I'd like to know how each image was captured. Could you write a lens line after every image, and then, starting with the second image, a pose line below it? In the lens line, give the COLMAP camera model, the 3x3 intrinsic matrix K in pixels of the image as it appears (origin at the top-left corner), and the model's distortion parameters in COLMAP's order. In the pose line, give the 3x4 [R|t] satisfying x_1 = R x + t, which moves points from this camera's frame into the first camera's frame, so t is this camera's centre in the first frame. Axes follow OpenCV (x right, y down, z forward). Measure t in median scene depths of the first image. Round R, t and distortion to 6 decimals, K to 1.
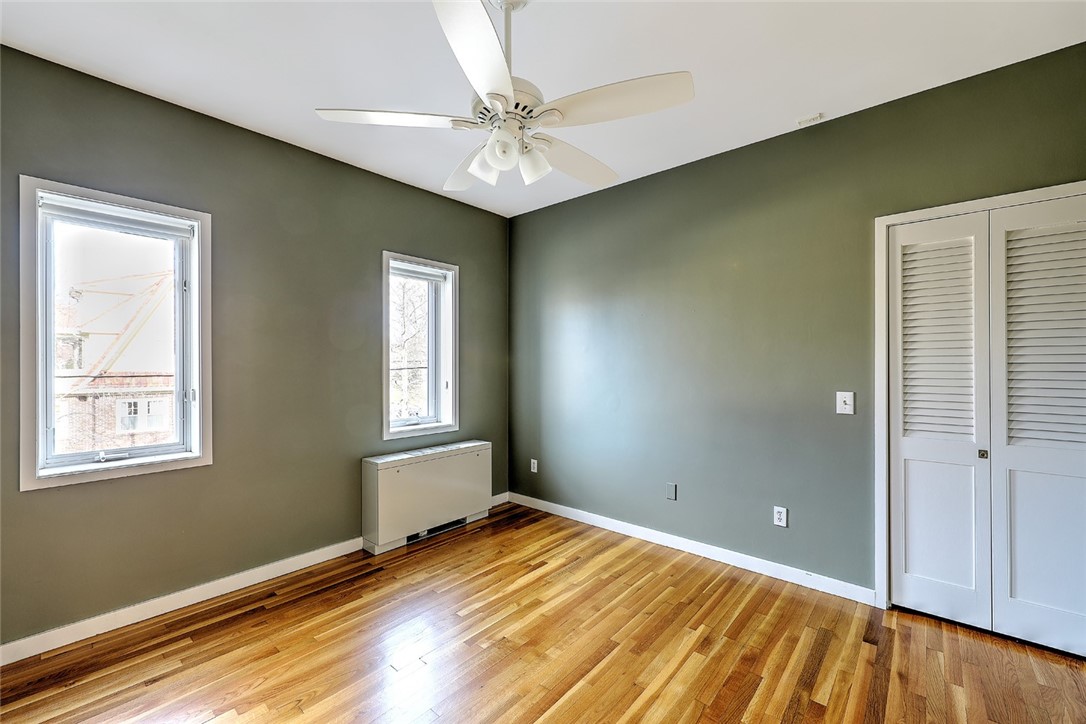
lens RADIAL K [[445.2, 0, 544.0], [0, 445.2, 362.1], [0, 0, 1]] dist [0.002780, -0.001146]
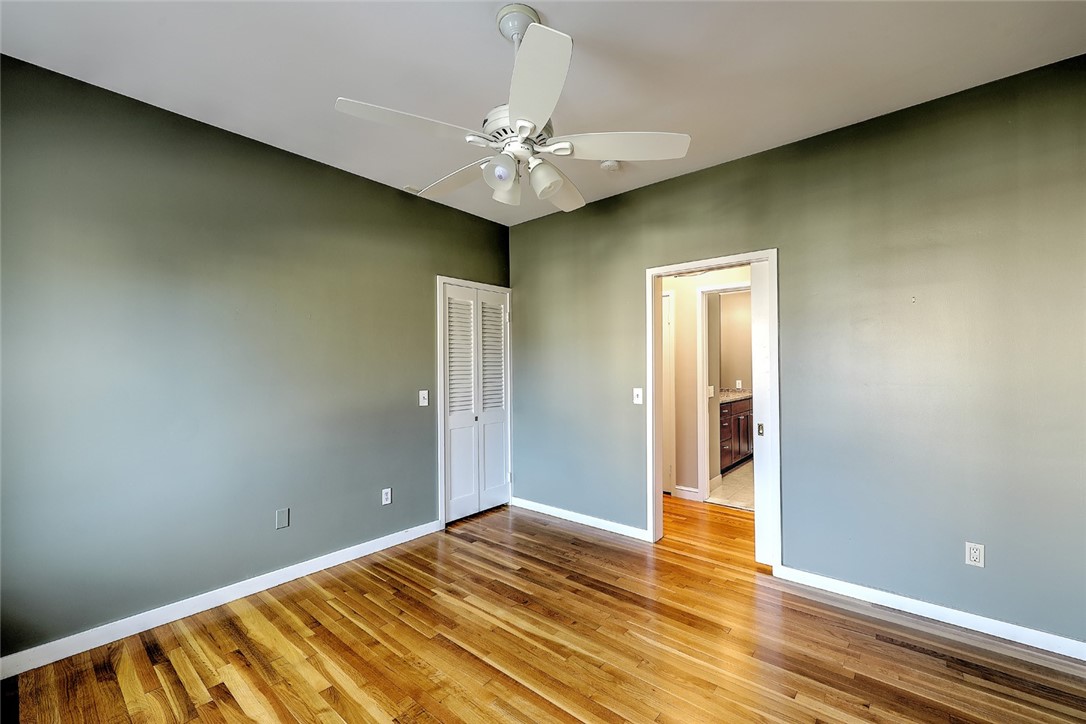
lens RADIAL K [[445.2, 0, 542.4], [0, 445.2, 365.2], [0, 0, 1]] dist [0.002780, -0.001146]
pose [[-0.011123, 0.010494, 0.999883, -0.758451], [0.004503, 0.999935, -0.010445, 0.002761], [-0.999928, 0.004386, -0.011169, 0.639882]]
